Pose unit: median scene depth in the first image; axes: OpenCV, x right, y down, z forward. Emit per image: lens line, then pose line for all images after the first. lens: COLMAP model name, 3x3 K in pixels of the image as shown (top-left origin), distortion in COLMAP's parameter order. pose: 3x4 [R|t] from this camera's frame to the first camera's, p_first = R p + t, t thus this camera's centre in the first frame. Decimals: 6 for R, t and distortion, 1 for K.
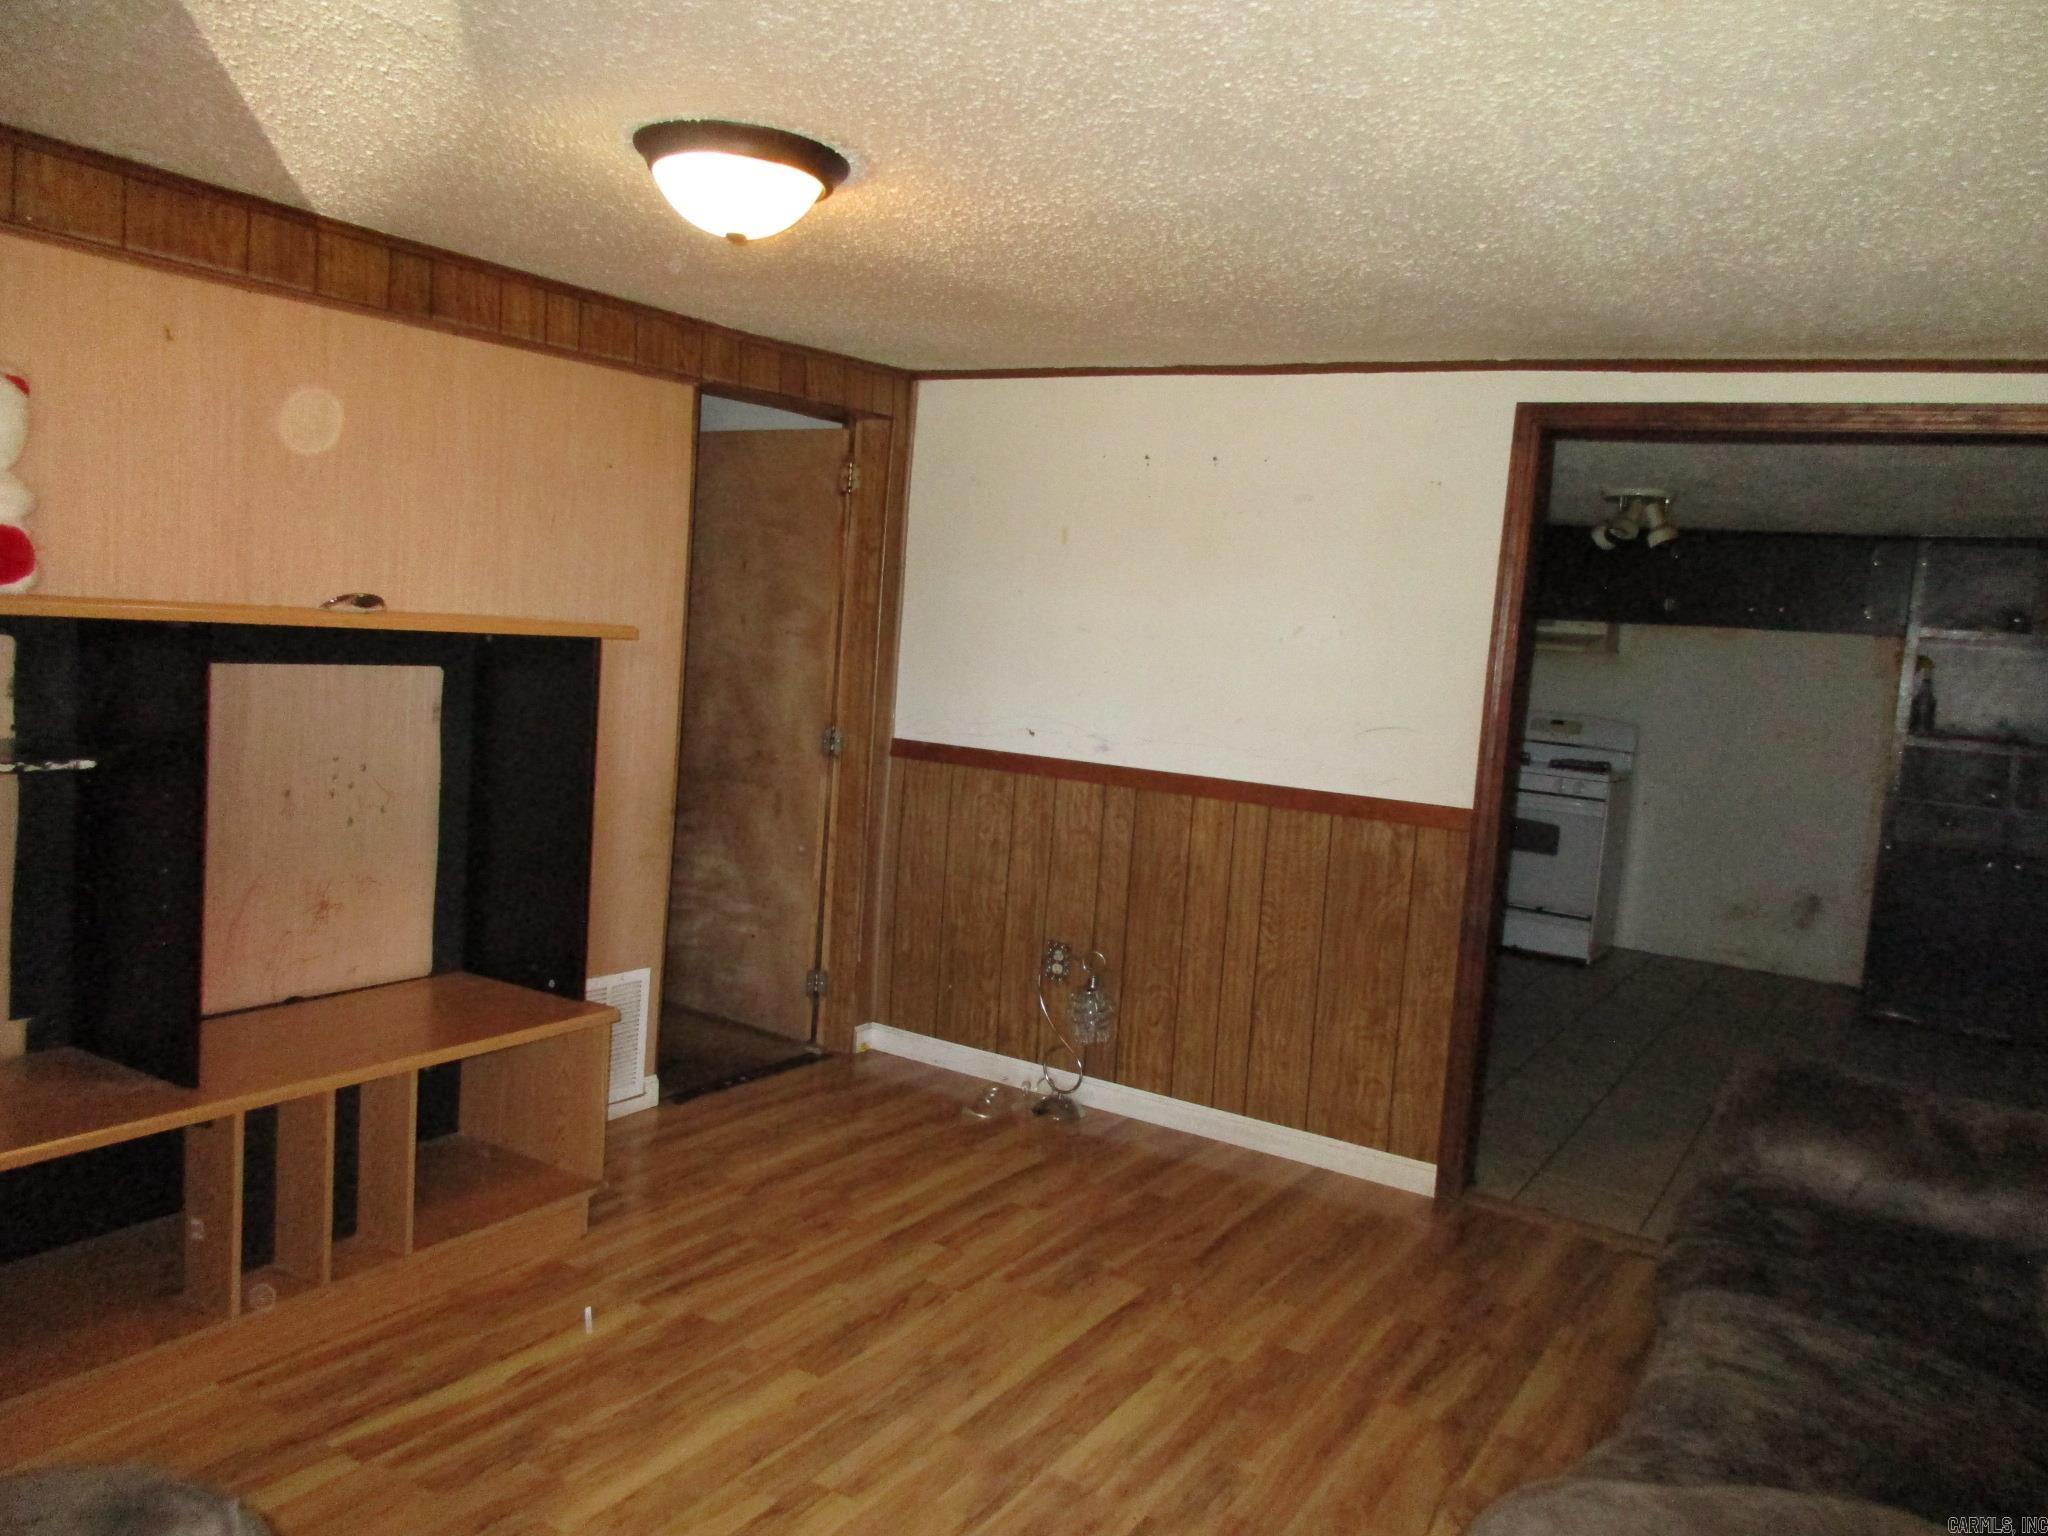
lens RADIAL K [[1537.5, 0, 1028.9], [0, 1537.5, 762.2], [0, 0, 1]] dist [0.002353, -0.001118]
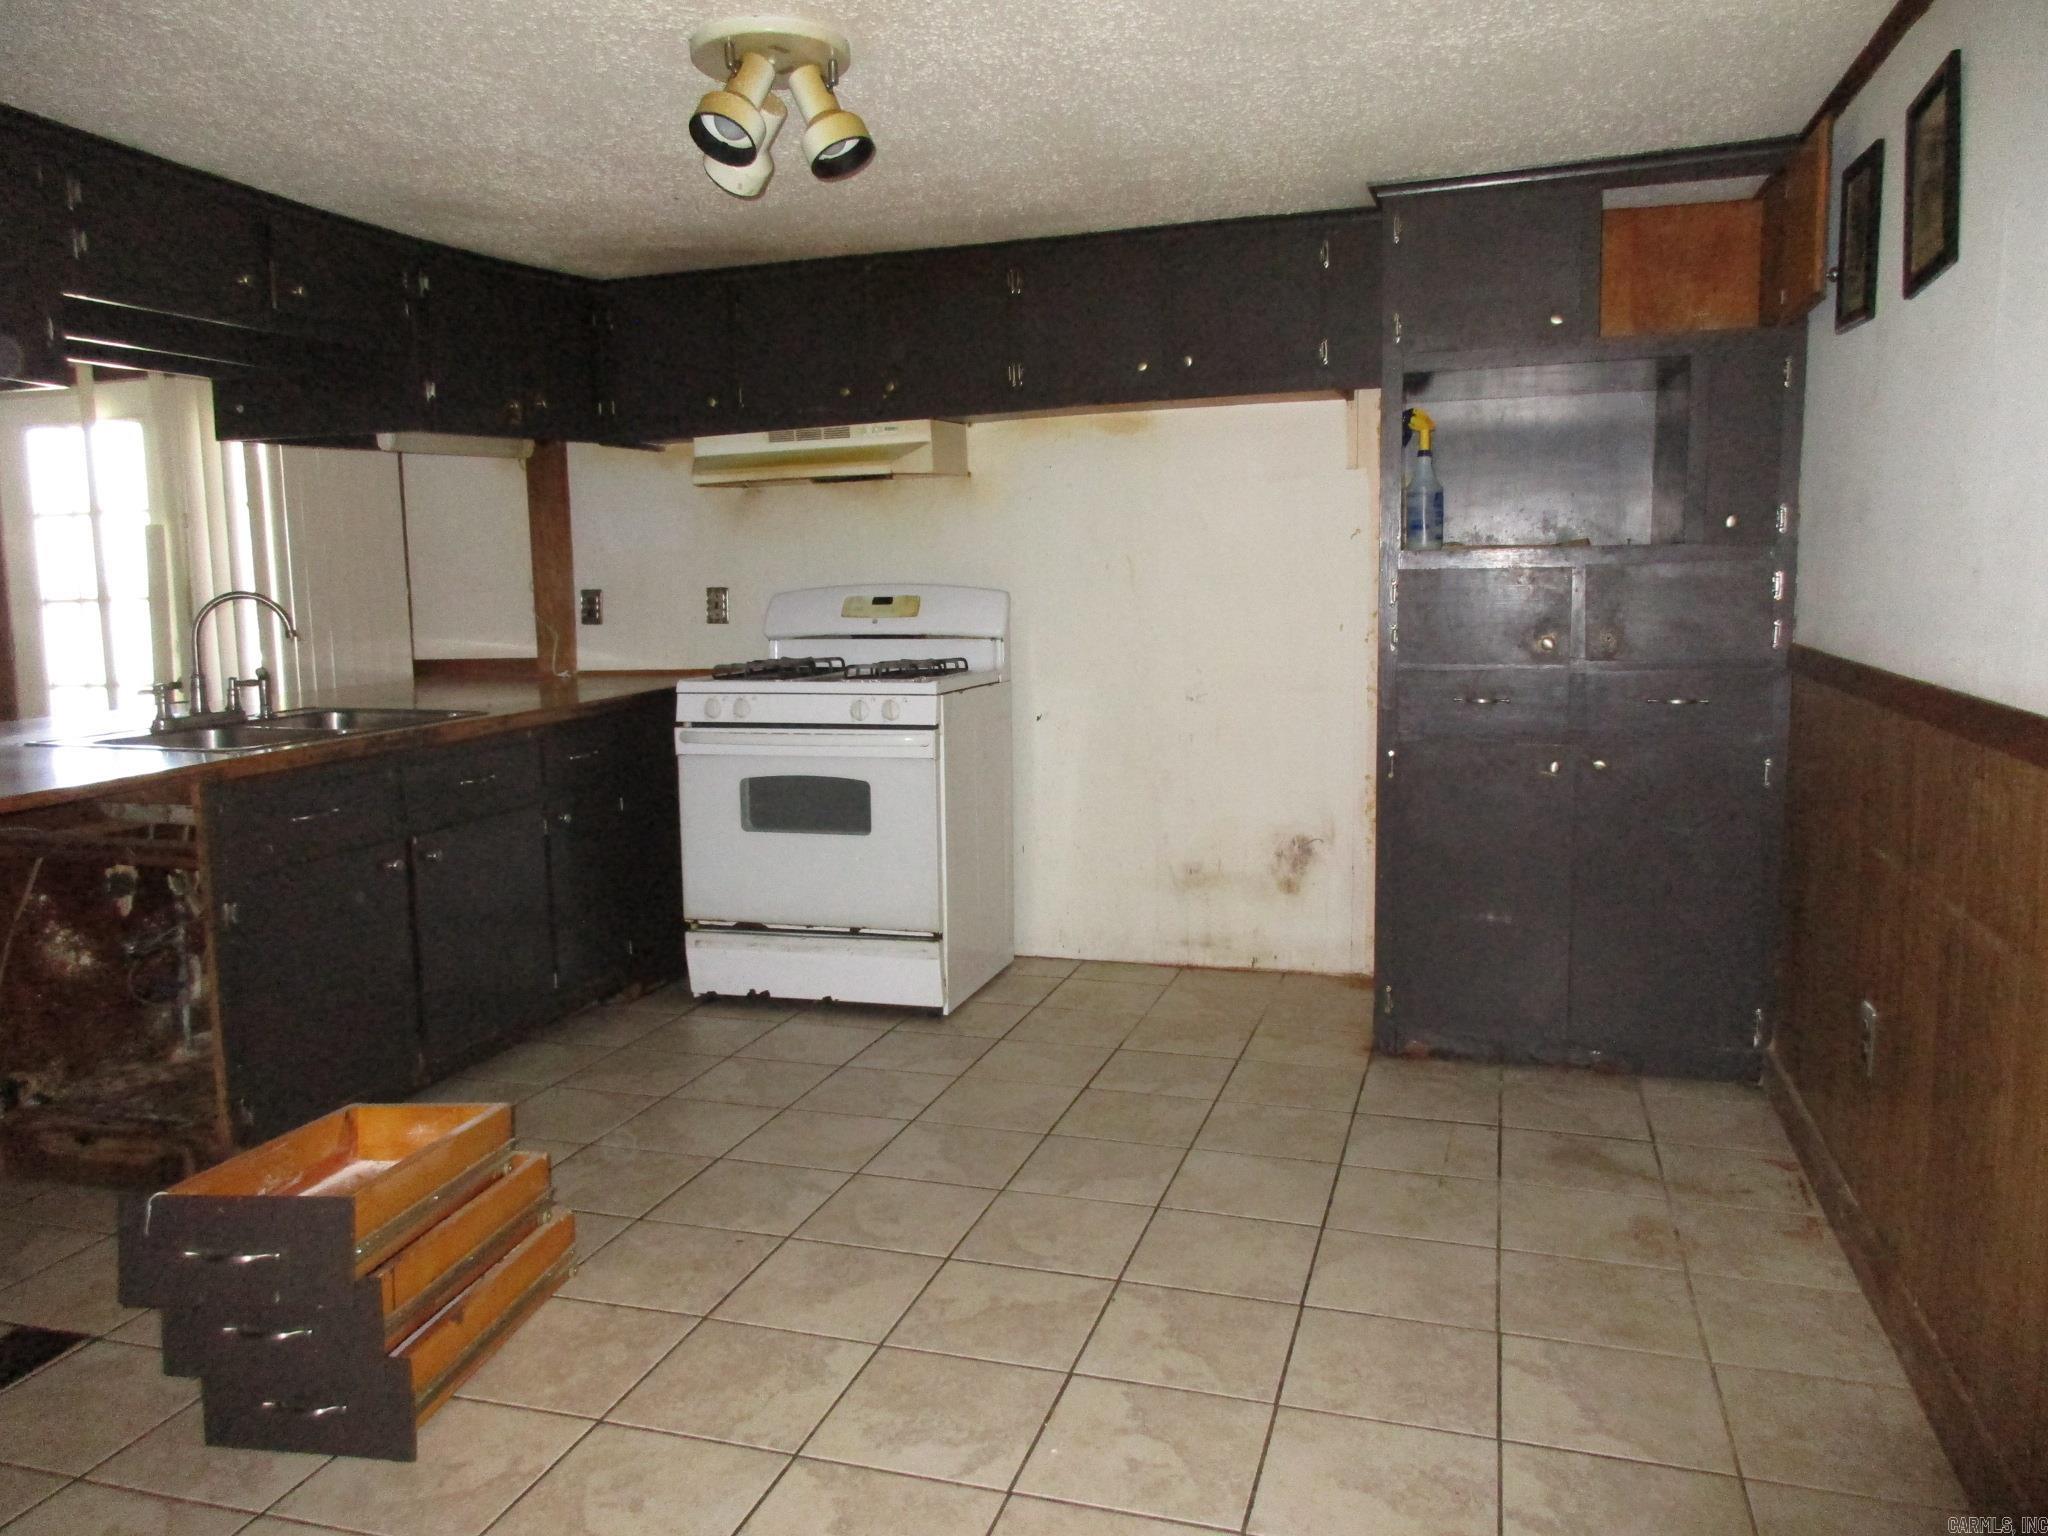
lens RADIAL K [[1537.5, 0, 1018.6], [0, 1537.5, 767.8], [0, 0, 1]] dist [0.002353, -0.001118]
pose [[0.967472, -0.128038, 0.218182, 0.269791], [0.116434, 0.991050, 0.065290, 0.005799], [-0.224589, -0.037762, 0.973722, 0.427328]]
